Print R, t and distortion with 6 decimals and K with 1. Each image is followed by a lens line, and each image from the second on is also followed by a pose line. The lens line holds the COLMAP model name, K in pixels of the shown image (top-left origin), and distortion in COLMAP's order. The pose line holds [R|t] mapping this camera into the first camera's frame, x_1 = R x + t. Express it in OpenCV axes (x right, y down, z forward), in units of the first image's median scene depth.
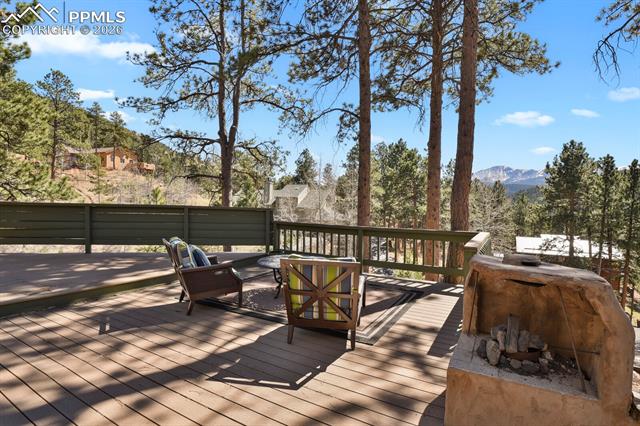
lens RADIAL K [[312.7, 0, 319.6], [0, 312.7, 213.9], [0, 0, 1]] dist [-0.032134, -0.000869]
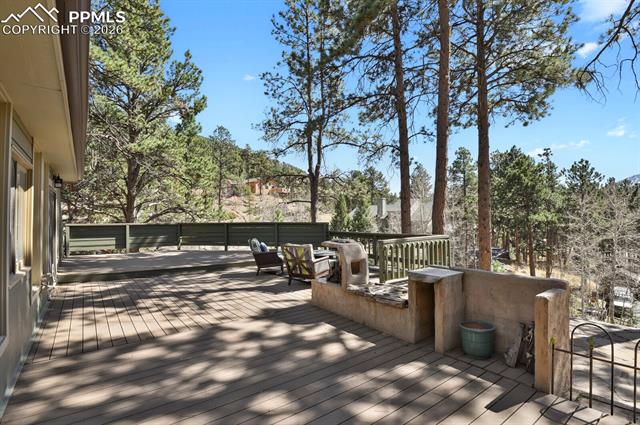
lens RADIAL K [[312.7, 0, 336.6], [0, 312.7, 214.3], [0, 0, 1]] dist [-0.032134, -0.000869]
pose [[0.931229, -0.037472, -0.362502, 0.276304], [0.021761, 0.998642, -0.047329, 0.009375], [0.363783, 0.036186, 0.930781, -0.248746]]
